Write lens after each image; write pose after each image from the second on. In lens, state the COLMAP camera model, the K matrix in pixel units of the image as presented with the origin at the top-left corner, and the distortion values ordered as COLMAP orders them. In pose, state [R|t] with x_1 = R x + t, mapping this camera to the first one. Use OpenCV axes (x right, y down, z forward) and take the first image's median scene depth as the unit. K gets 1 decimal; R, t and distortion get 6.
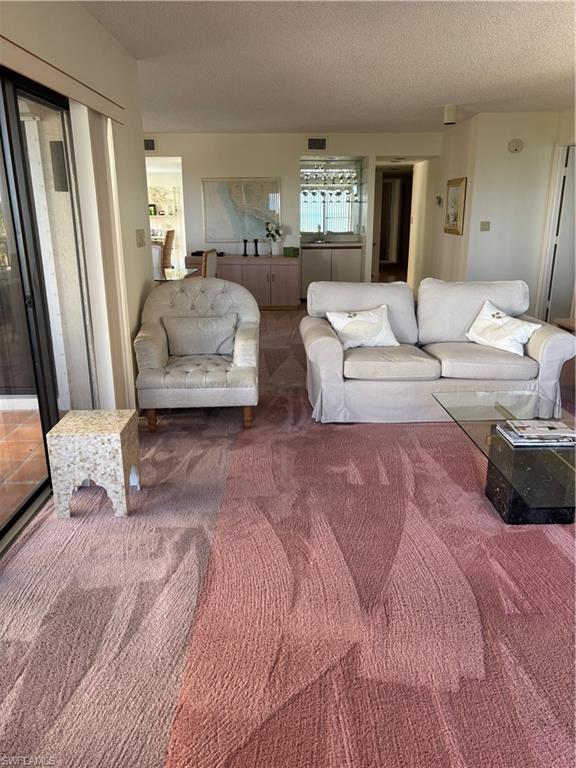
lens RADIAL K [[575.8, 0, 288.0], [0, 575.8, 384.0], [0, 0, 1]] dist [0.050962, -0.068709]
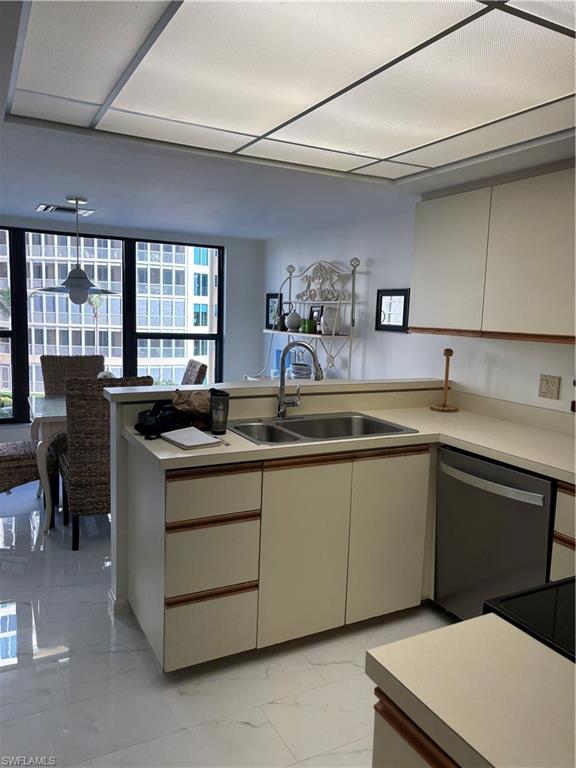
lens RADIAL K [[575.8, 0, 288.0], [0, 575.8, 384.0], [0, 0, 1]] dist [0.050962, -0.068709]
pose [[0.472929, 0.132543, -0.871075, 0.283176], [-0.288051, 0.957555, -0.010689, -0.704998], [0.832685, 0.255969, 0.491035, 2.280008]]
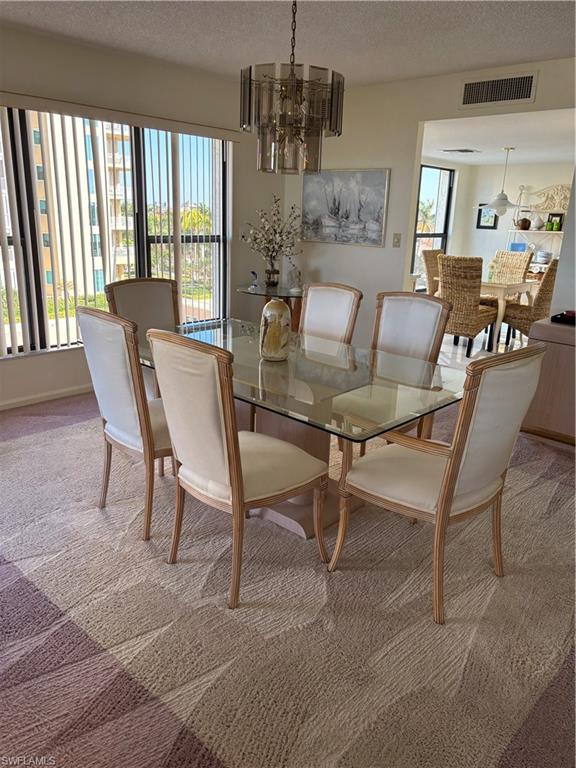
lens RADIAL K [[584.5, 0, 277.6], [0, 584.5, 384.4], [0, 0, 1]] dist [0.010986, 0.001710]
pose [[0.731571, 0.216074, -0.646619, -0.026409], [-0.227554, 0.971446, 0.067168, -0.299471], [0.642668, 0.098003, 0.759851, 0.984489]]
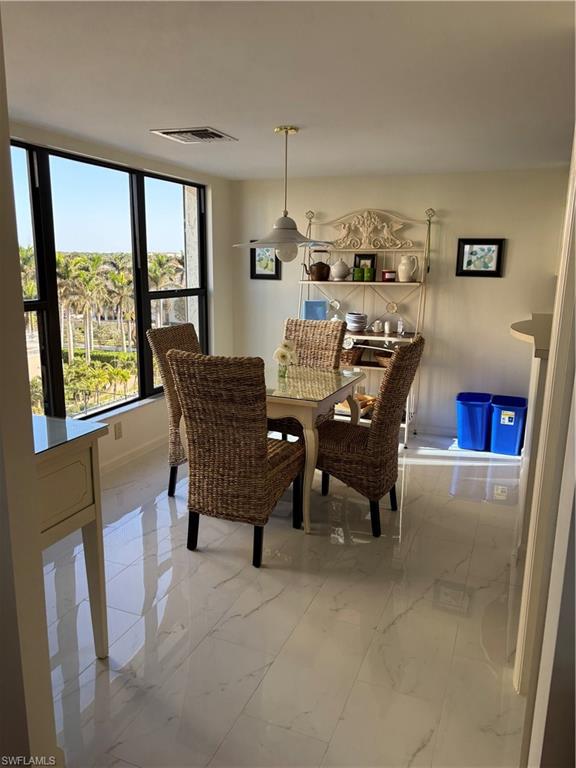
lens RADIAL K [[575.8, 0, 288.0], [0, 575.8, 384.0], [0, 0, 1]] dist [0.050962, -0.068709]
pose [[0.927505, 0.094474, -0.361675, -0.379035], [-0.122685, 0.990876, -0.055792, -0.544234], [0.353104, 0.096119, 0.930633, 1.753850]]
